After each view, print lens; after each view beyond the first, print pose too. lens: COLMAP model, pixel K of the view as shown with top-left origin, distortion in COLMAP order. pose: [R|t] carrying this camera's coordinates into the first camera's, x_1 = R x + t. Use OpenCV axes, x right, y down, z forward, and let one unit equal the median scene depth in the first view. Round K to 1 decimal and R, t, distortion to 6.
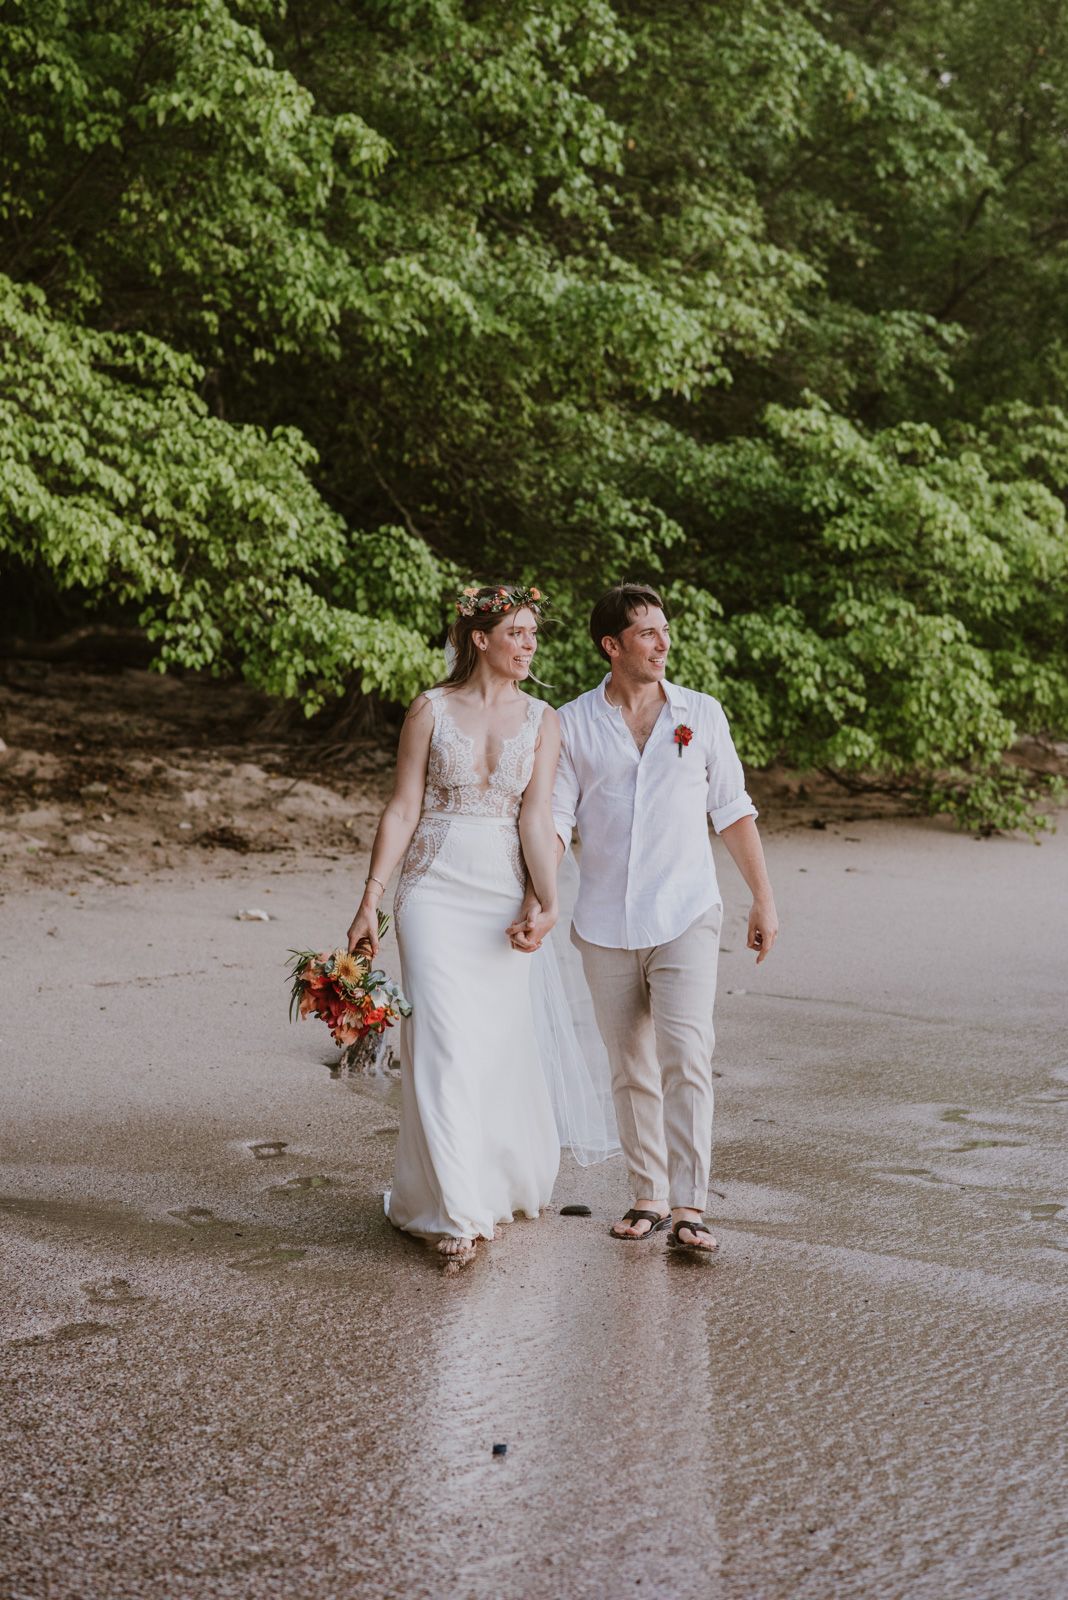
lens RADIAL K [[3513.7, 0, 534.9], [0, 3513.7, 801.4], [0, 0, 1]] dist [0.055487, 0.000000]
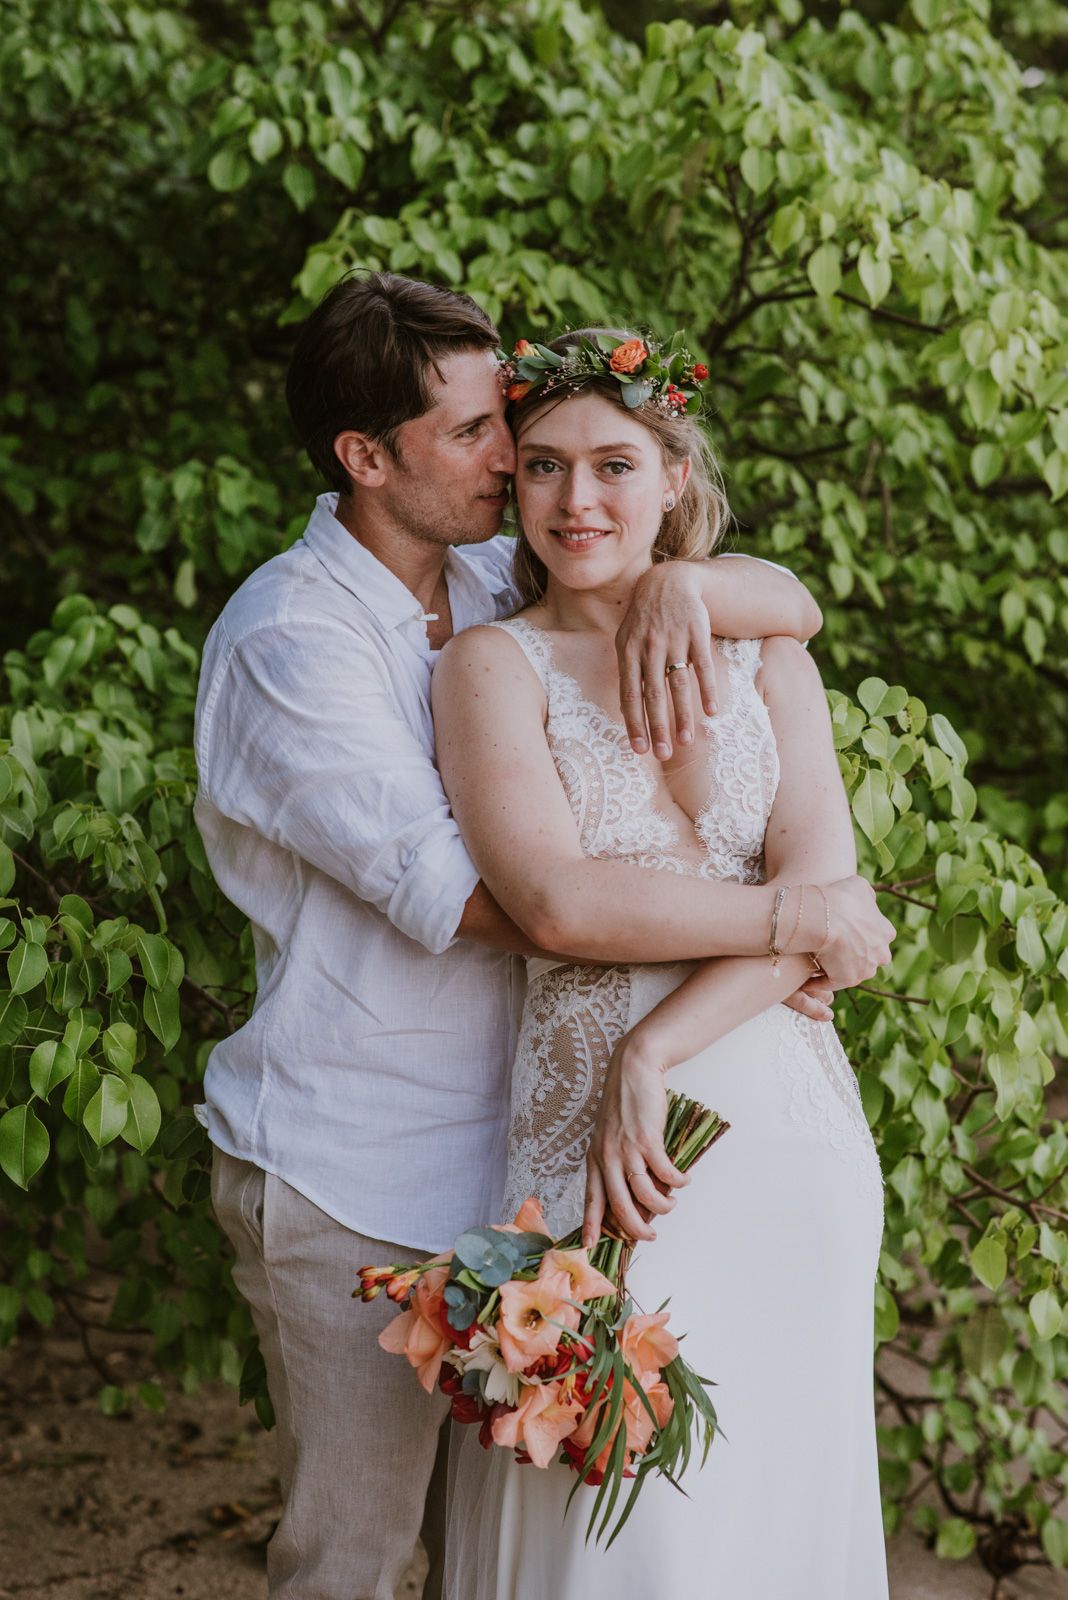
lens RADIAL K [[3513.7, 0, 533.9], [0, 3513.7, 798.8], [0, 0, 1]] dist [0.055487, 0.000000]
pose [[0.998757, 0.009735, 0.048878, 0.085419], [-0.010225, 0.999900, 0.009787, -0.045781], [-0.048778, -0.010274, 0.998757, 0.773098]]
